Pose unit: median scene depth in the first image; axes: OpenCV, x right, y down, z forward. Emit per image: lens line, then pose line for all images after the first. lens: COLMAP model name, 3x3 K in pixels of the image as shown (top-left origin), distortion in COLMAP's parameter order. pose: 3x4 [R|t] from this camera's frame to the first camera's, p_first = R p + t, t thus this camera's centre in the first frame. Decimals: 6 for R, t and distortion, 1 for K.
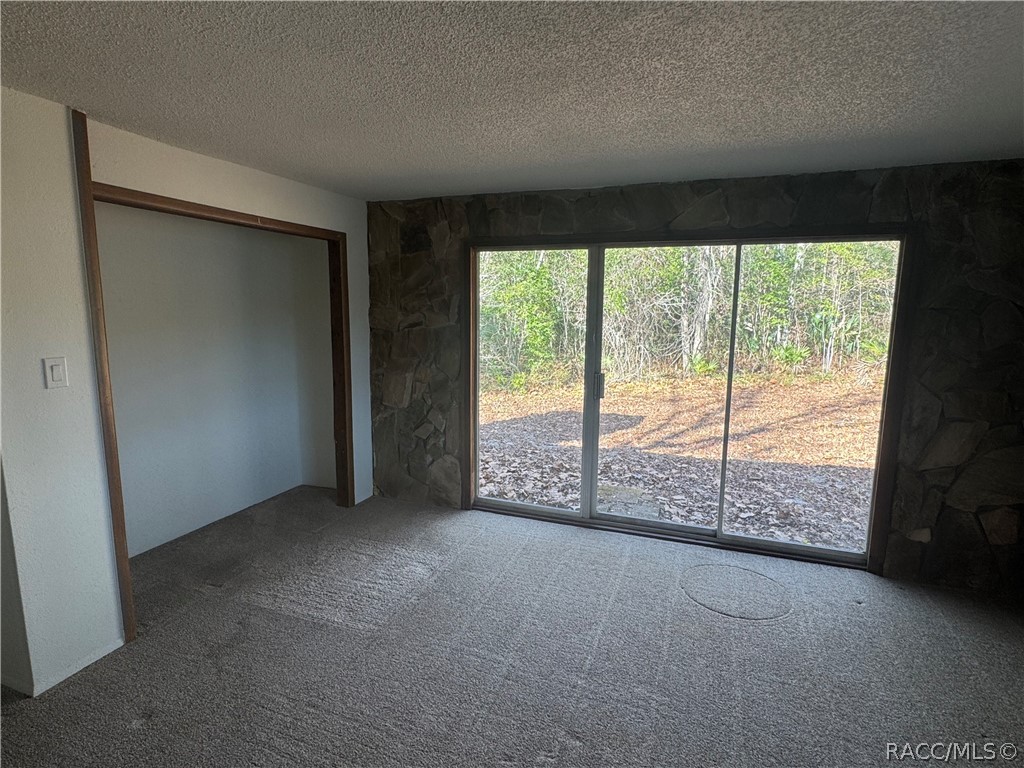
lens RADIAL K [[532.7, 0, 514.1], [0, 532.7, 376.5], [0, 0, 1]] dist [-0.005739, -0.001226]
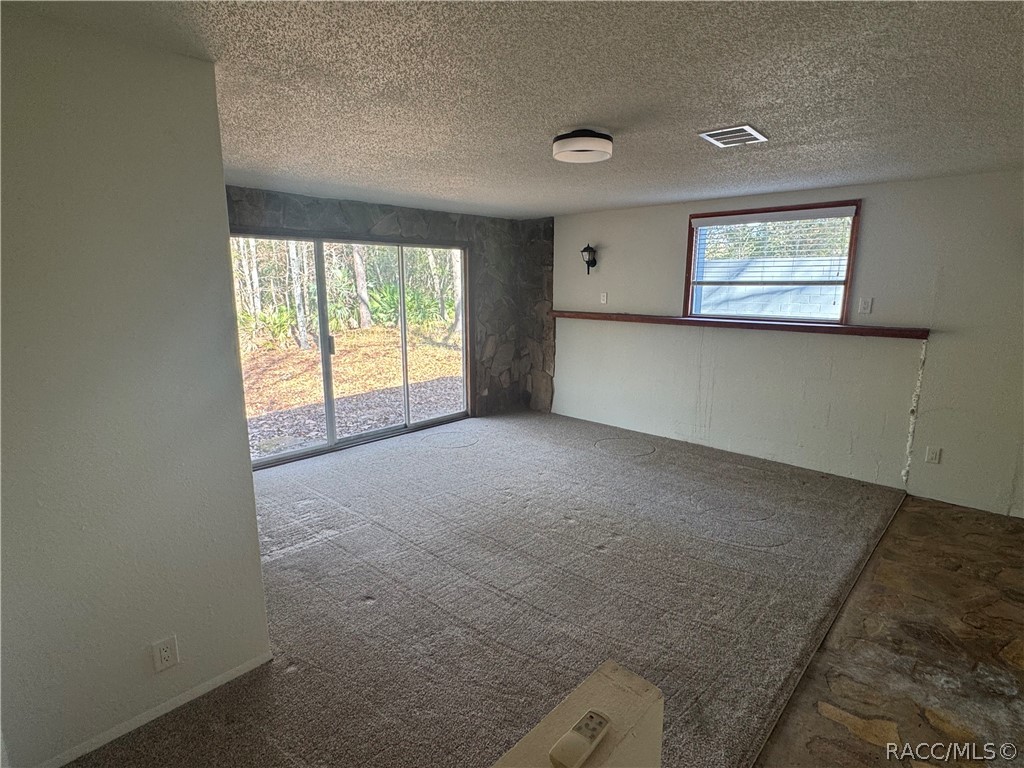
lens RADIAL K [[532.7, 0, 512.0], [0, 532.7, 388.3], [0, 0, 1]] dist [-0.005739, -0.001226]
pose [[0.375476, -0.190596, 0.907023, -0.944221], [0.131451, 0.979686, 0.151449, -0.019875], [-0.917463, 0.062364, 0.392902, 0.055930]]
